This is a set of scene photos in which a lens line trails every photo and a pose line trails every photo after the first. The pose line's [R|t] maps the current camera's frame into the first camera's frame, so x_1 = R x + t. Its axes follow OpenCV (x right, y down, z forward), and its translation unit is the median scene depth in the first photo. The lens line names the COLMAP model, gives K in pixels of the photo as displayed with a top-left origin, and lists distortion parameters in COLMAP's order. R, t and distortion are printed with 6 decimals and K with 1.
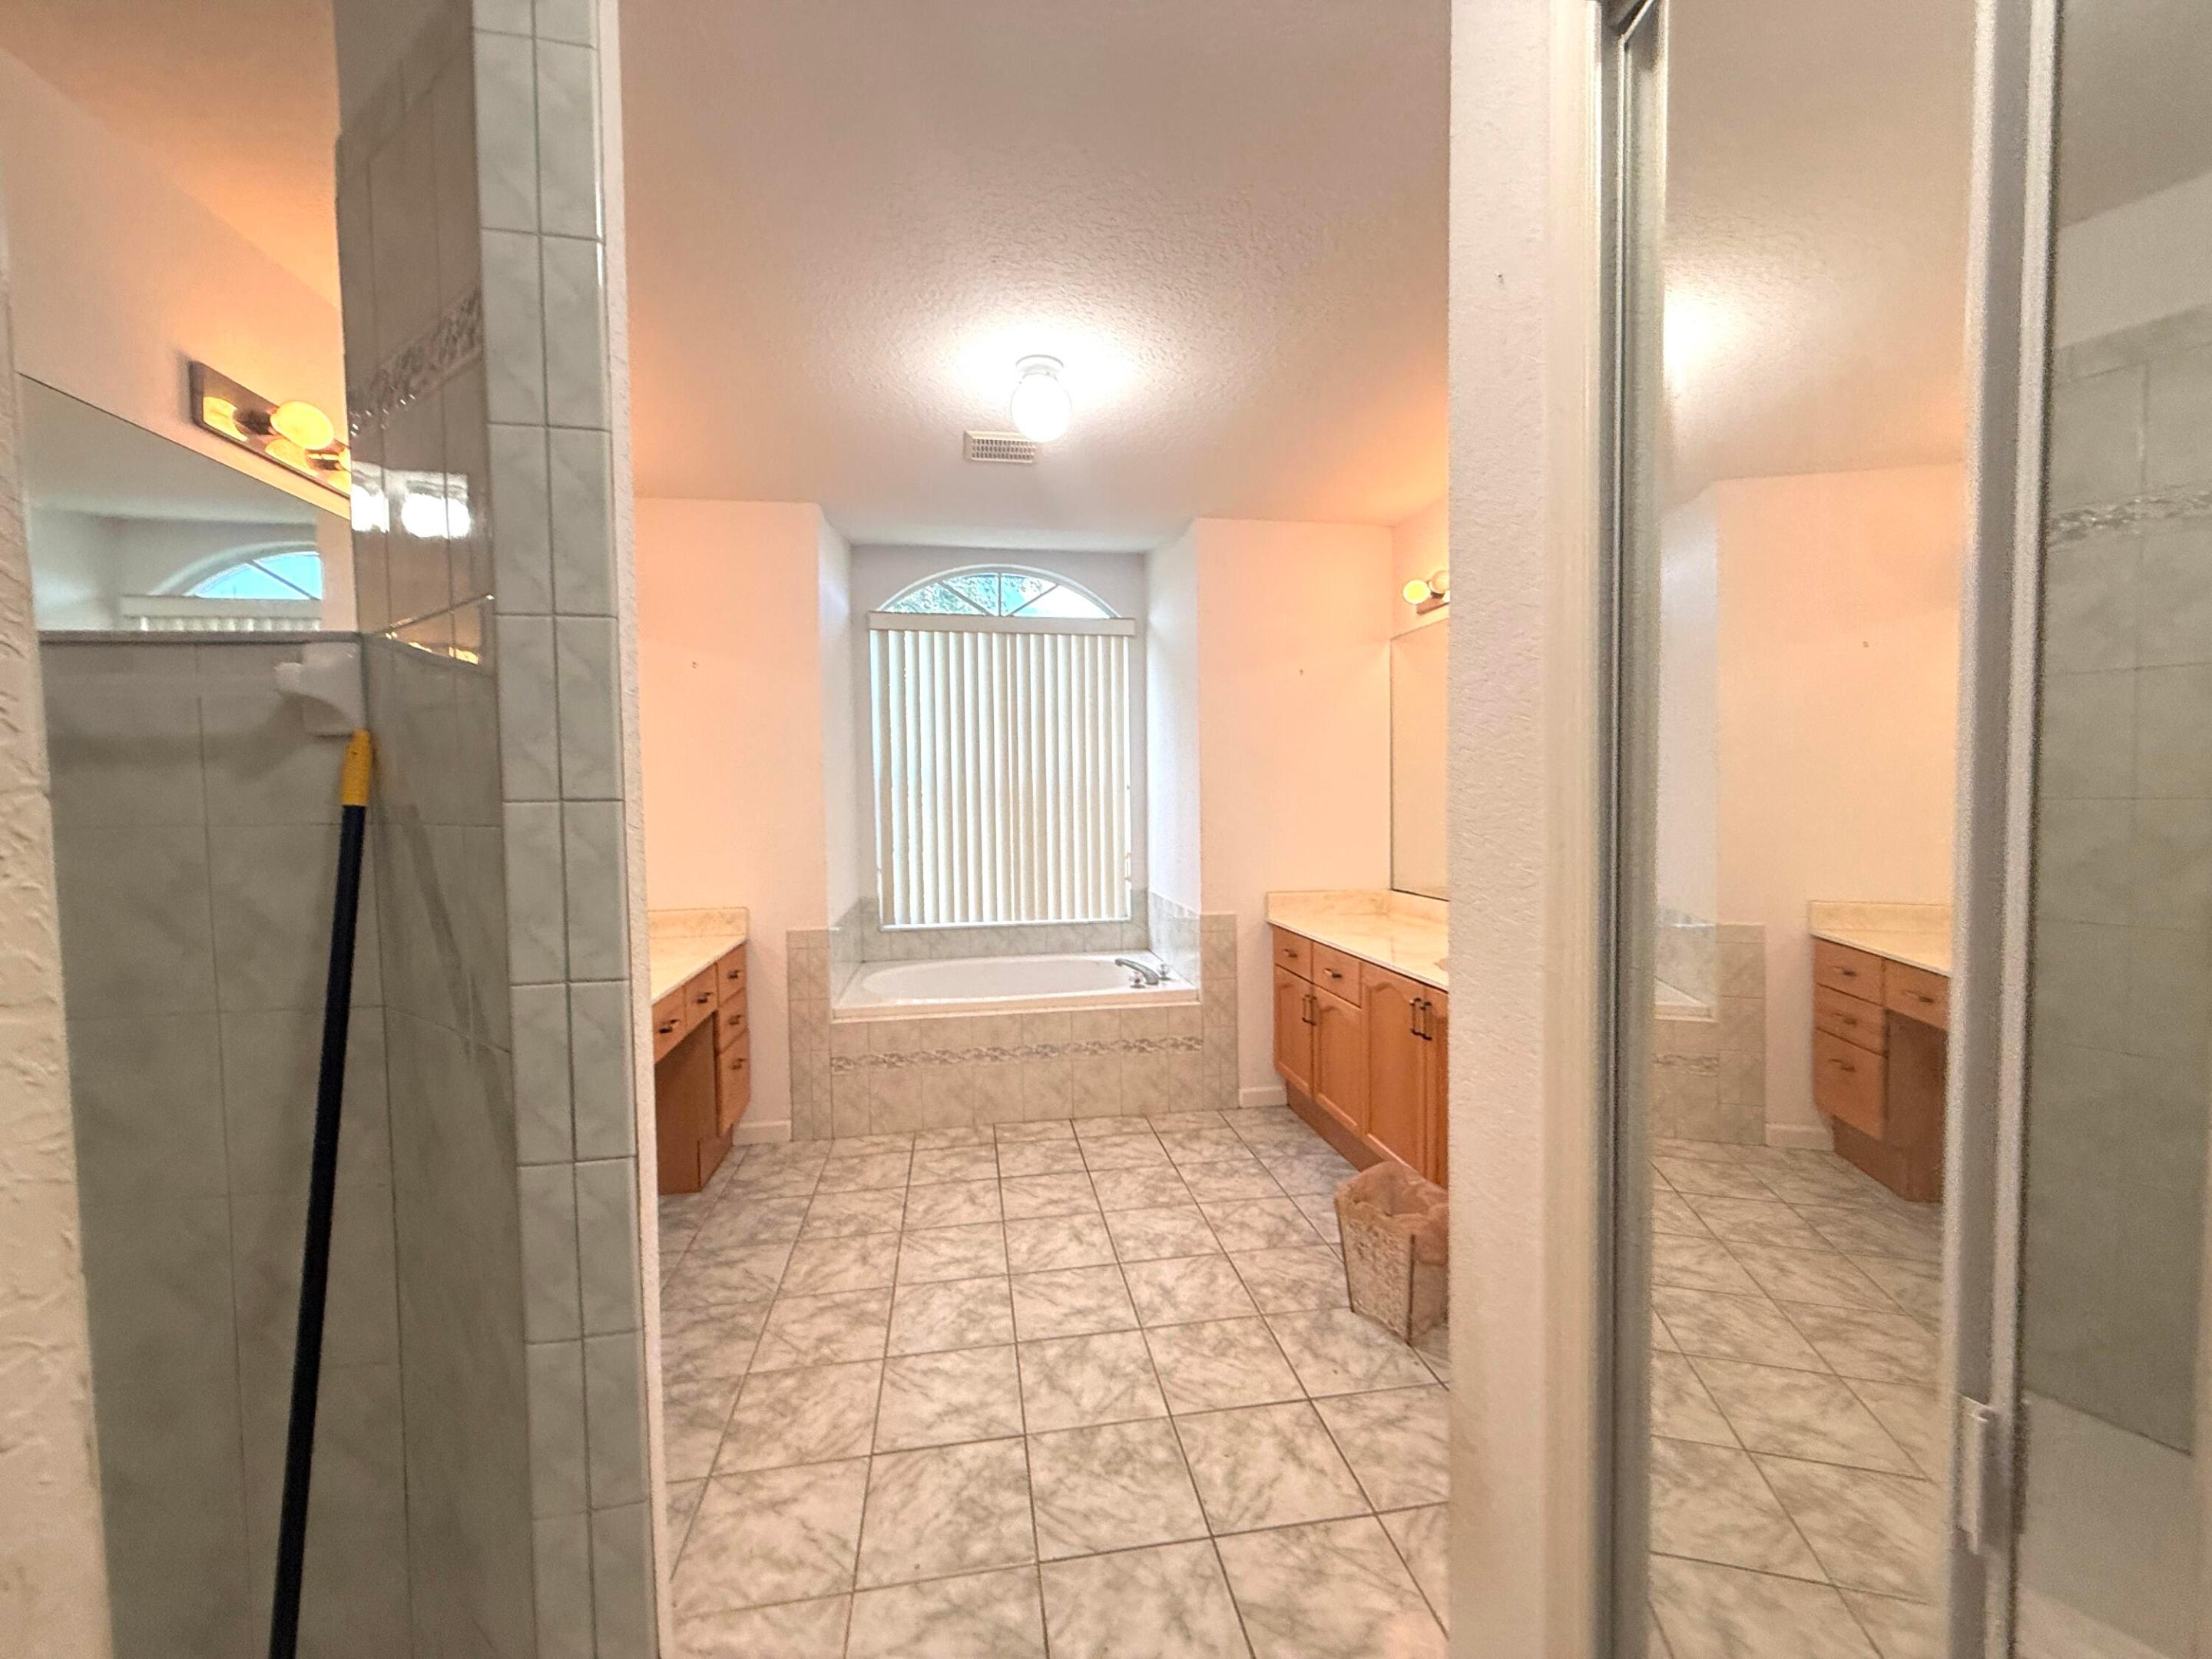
lens RADIAL K [[879.5, 0, 1095.1], [0, 879.5, 829.2], [0, 0, 1]] dist [0.000763, -0.000444]
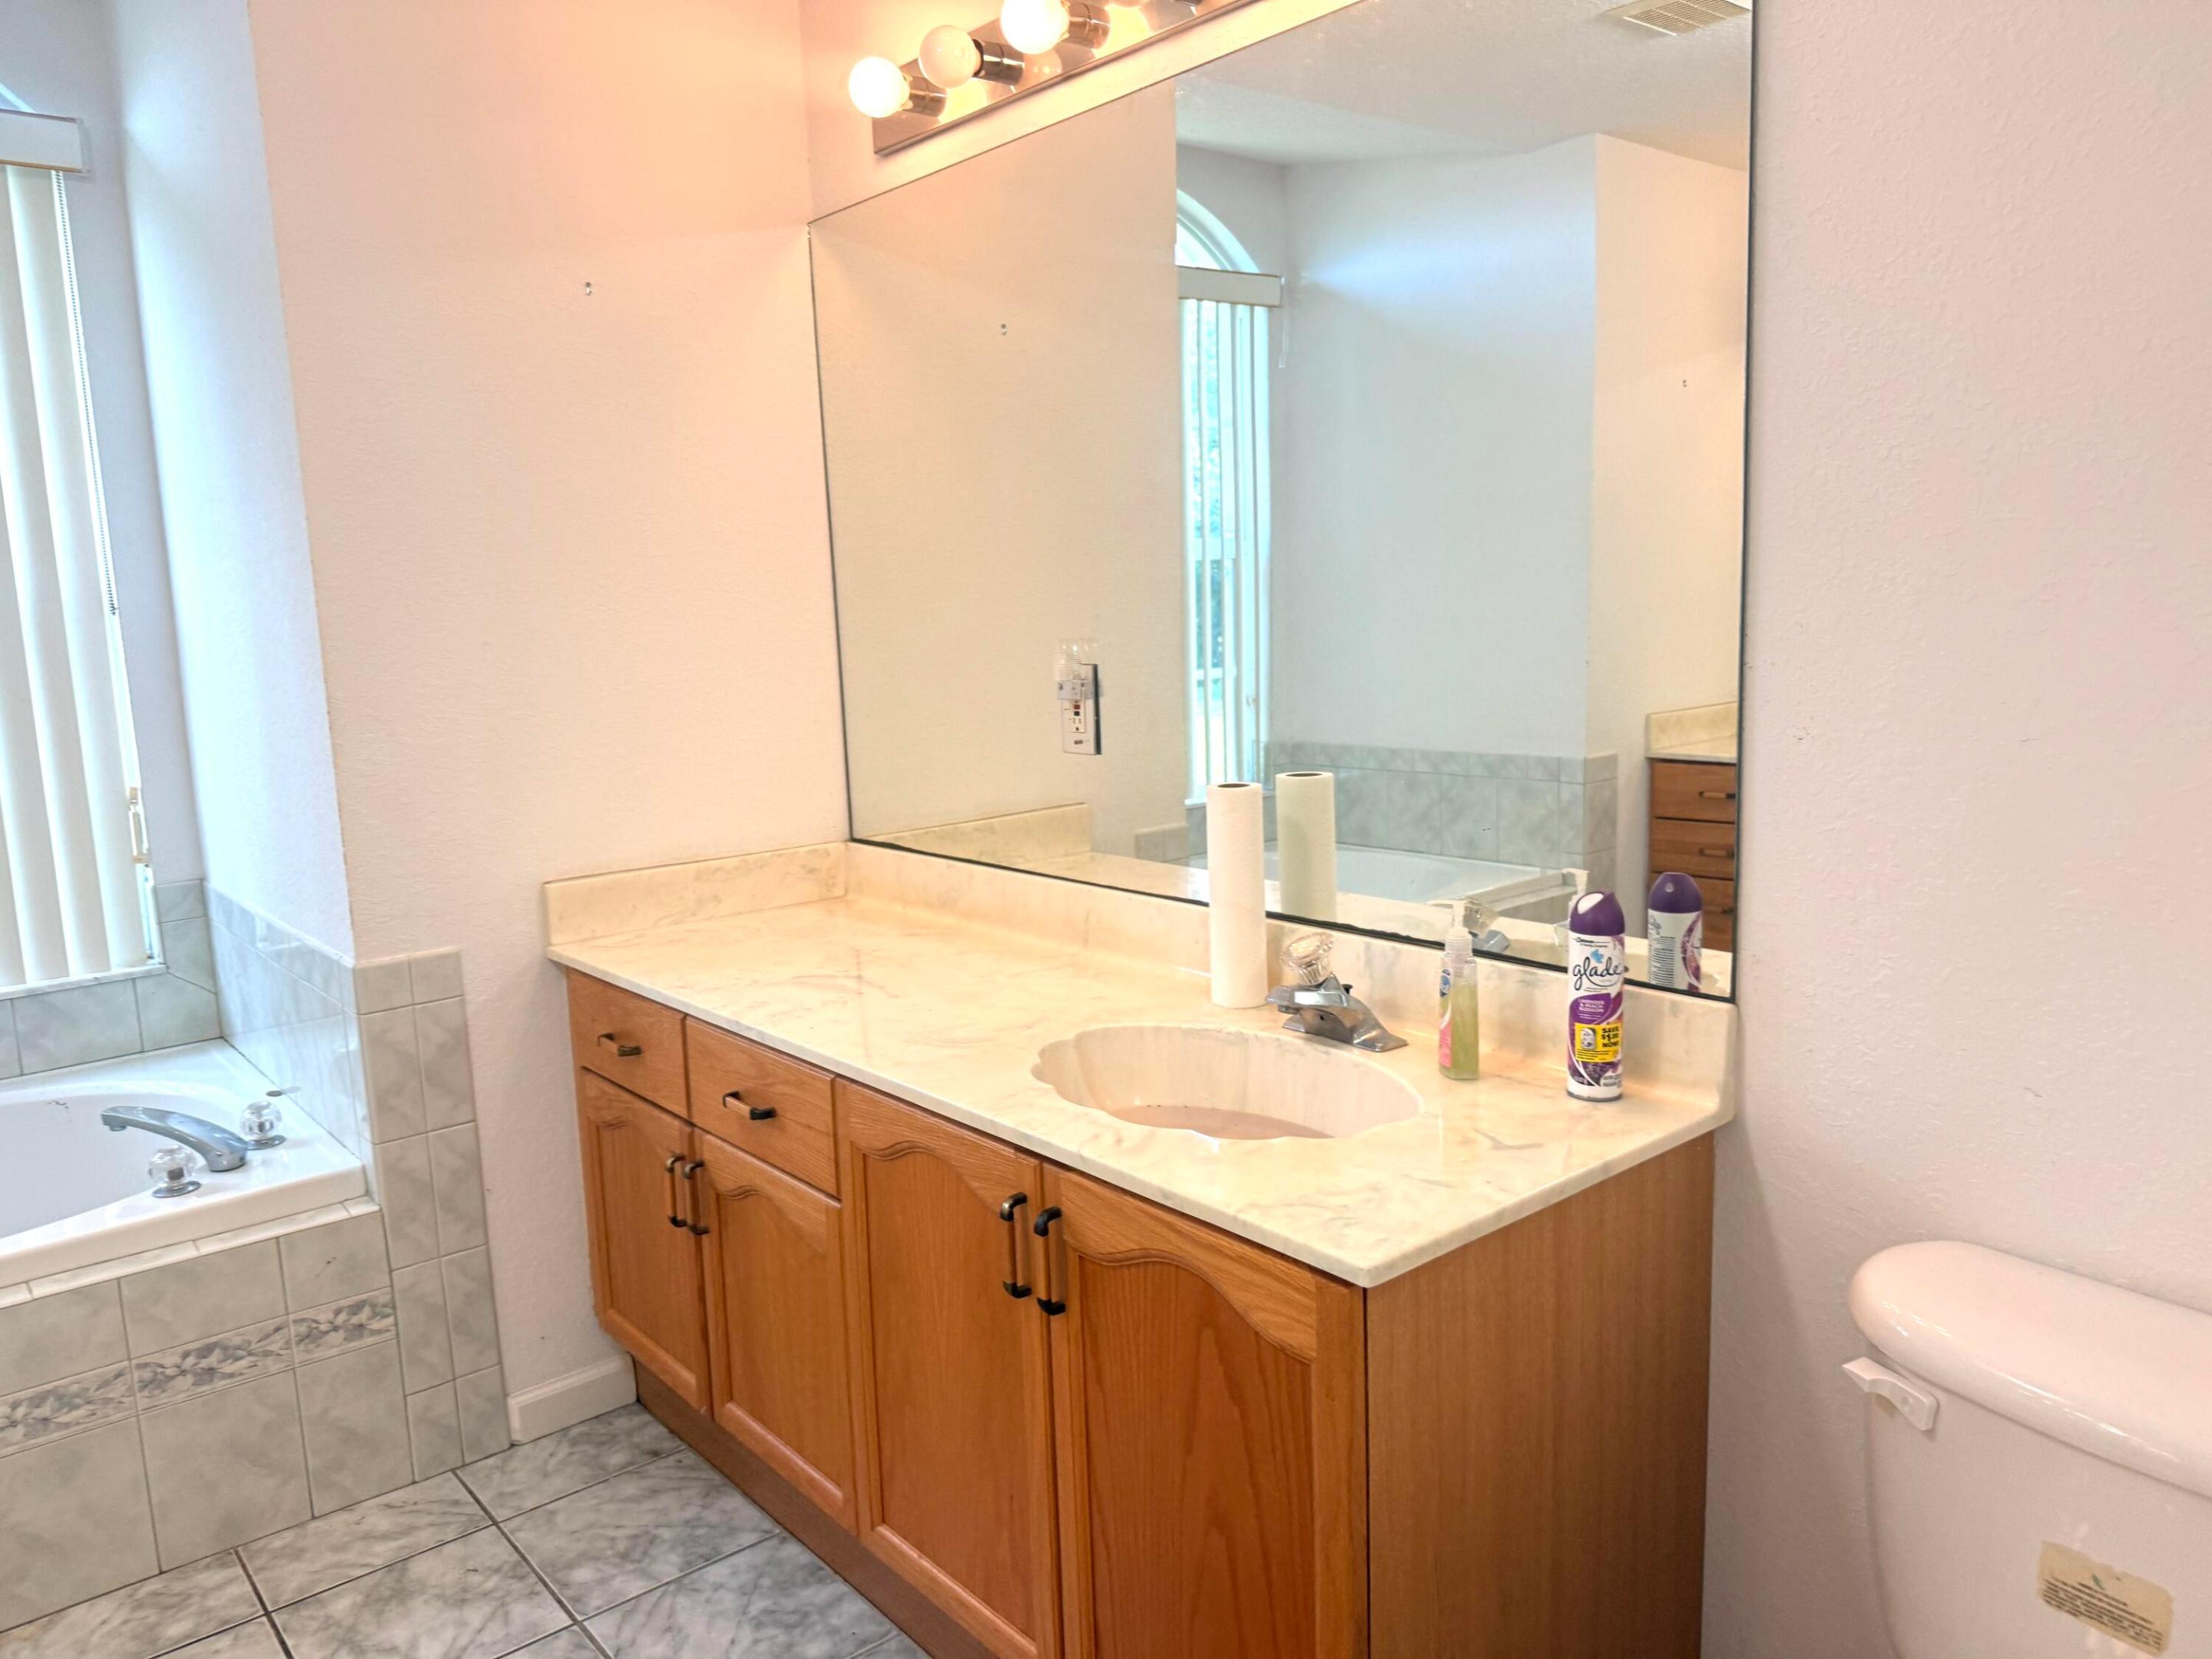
lens RADIAL K [[1573.6, 0, 1094.0], [0, 1573.6, 830.5], [0, 0, 1]] dist [0.025212, -0.040581]
pose [[0.854223, -0.094966, 0.511159, 0.057640], [0.042724, 0.992673, 0.113027, -0.018390], [-0.518148, -0.074712, 0.852022, 0.322773]]
